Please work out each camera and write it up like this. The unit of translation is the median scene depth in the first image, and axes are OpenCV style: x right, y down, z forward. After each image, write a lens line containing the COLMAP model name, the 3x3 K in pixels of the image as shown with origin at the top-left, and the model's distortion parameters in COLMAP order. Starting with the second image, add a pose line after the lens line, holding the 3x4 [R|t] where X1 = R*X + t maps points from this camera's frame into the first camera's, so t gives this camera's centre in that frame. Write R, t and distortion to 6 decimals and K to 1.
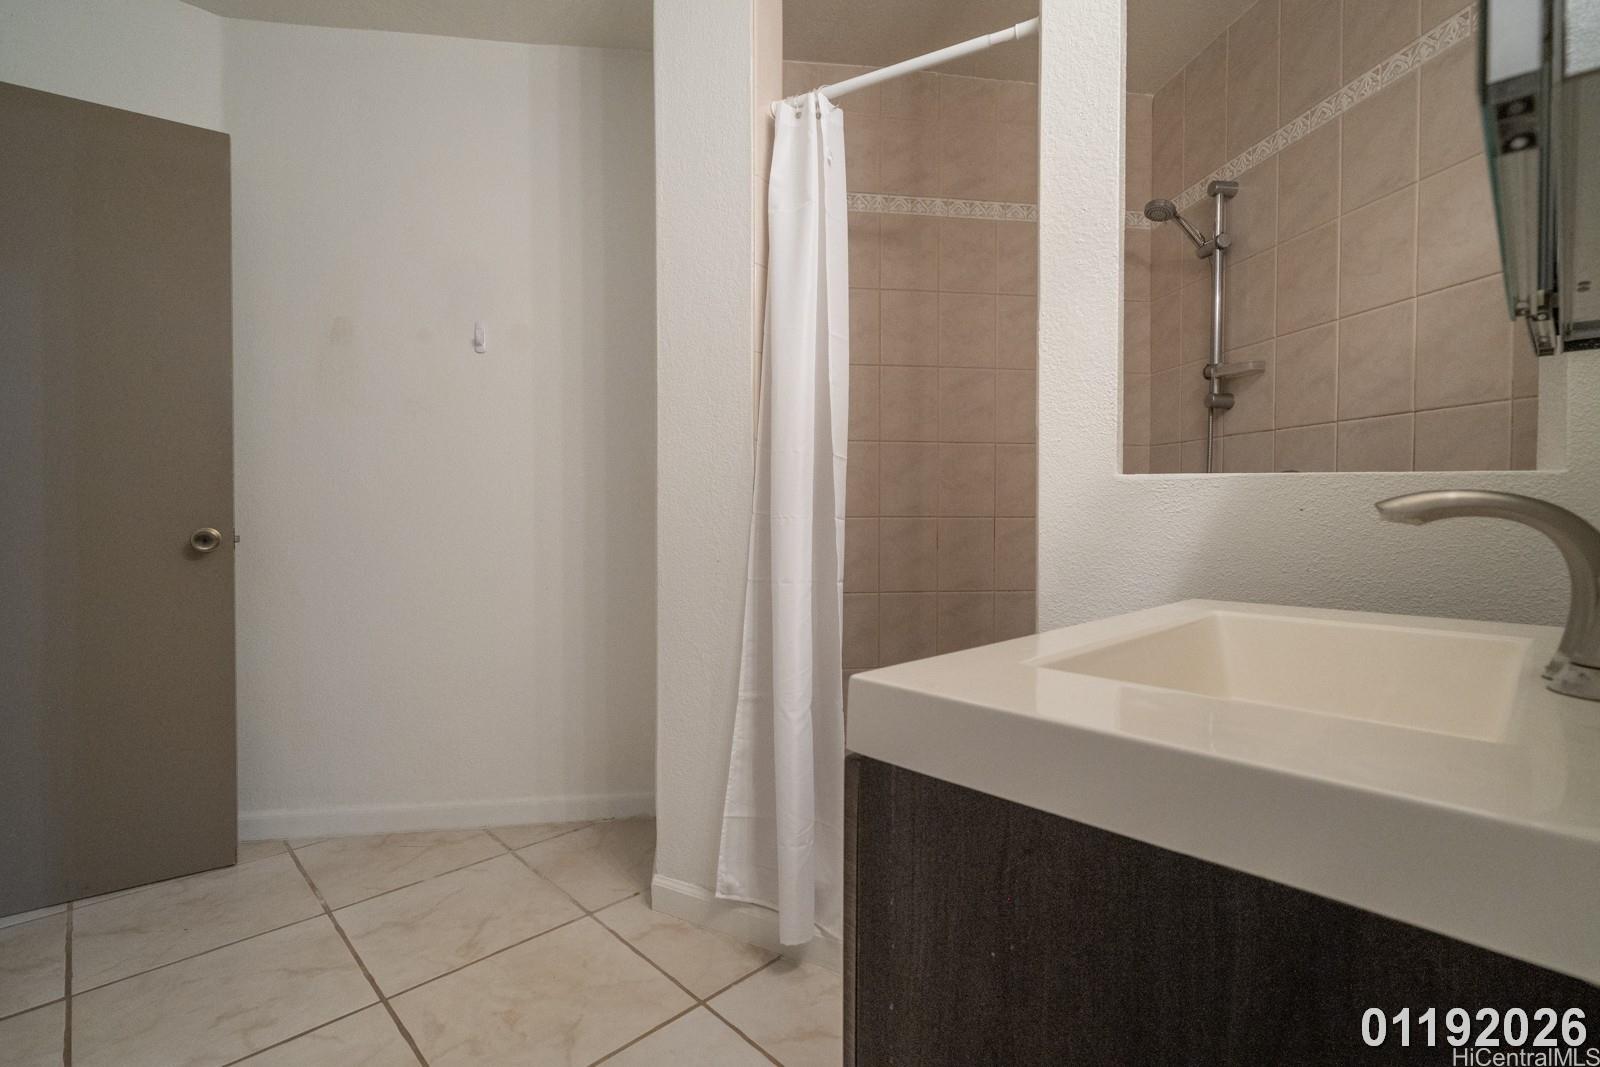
lens RADIAL K [[734.8, 0, 800.3], [0, 734.8, 524.5], [0, 0, 1]] dist [-0.003302, 0.000189]
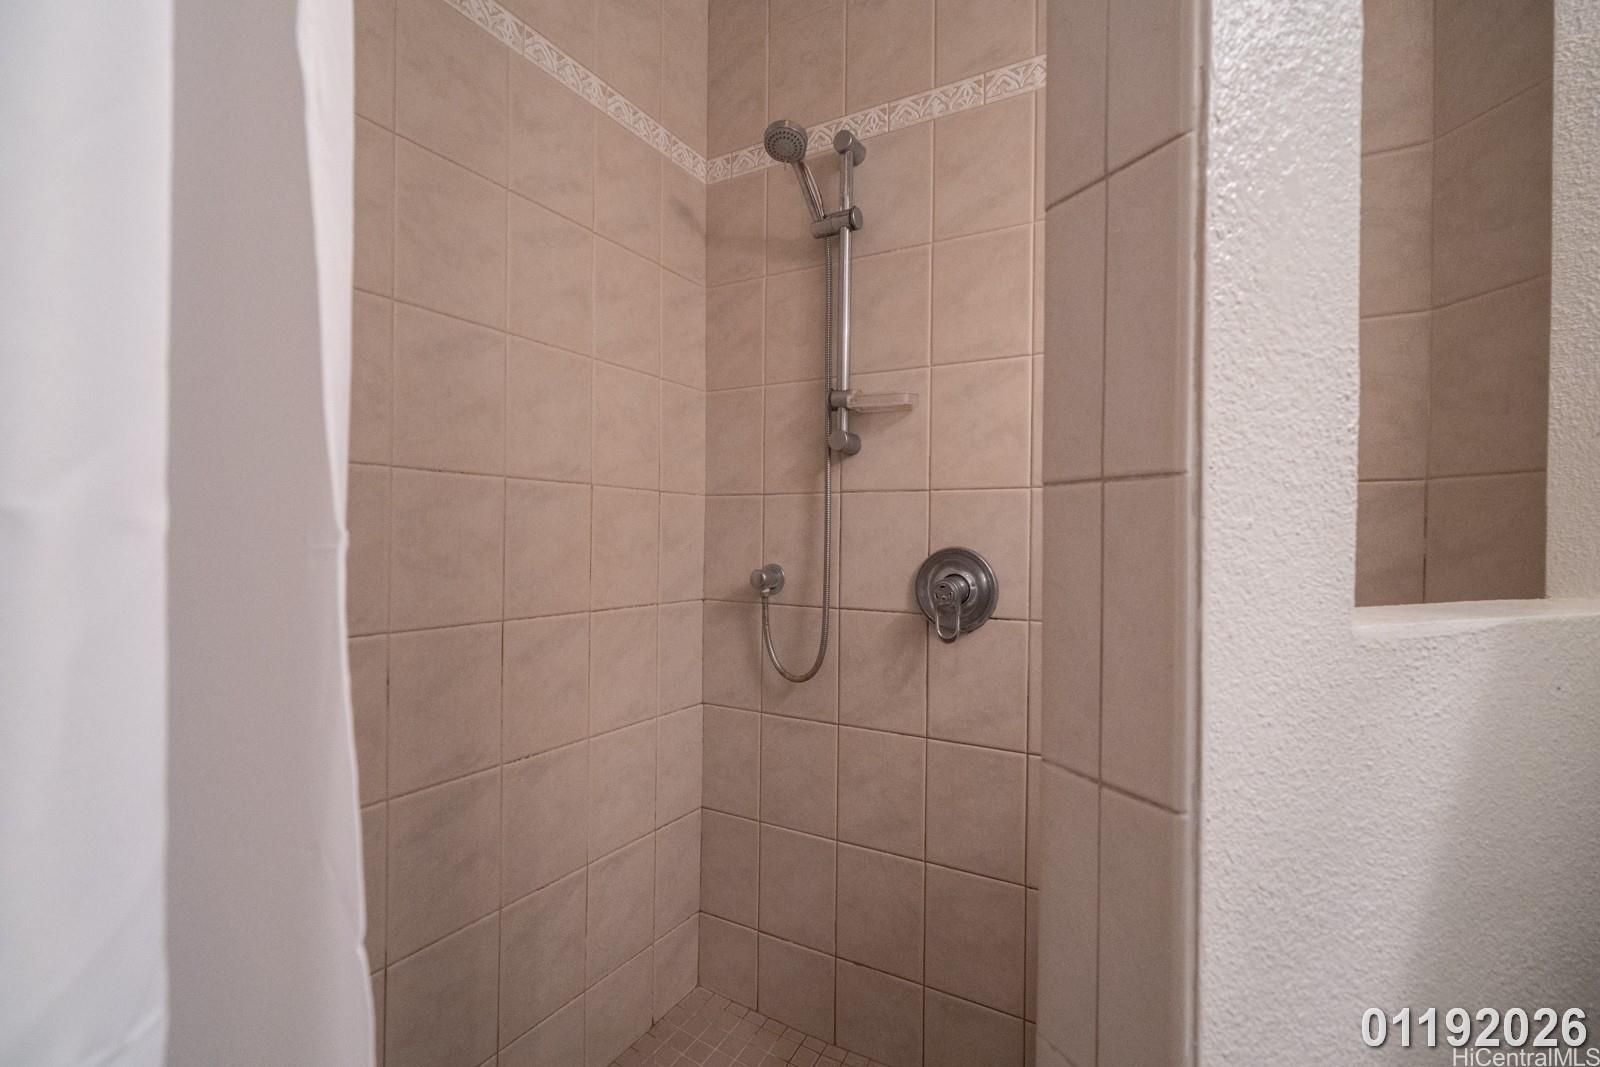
lens RADIAL K [[734.8, 0, 811.0], [0, 734.8, 539.6], [0, 0, 1]] dist [-0.003302, 0.000189]
pose [[0.603713, 0.007868, 0.797163, -0.014831], [0.017488, 0.999580, -0.023110, -0.059268], [-0.797010, 0.027893, 0.603322, 0.606490]]
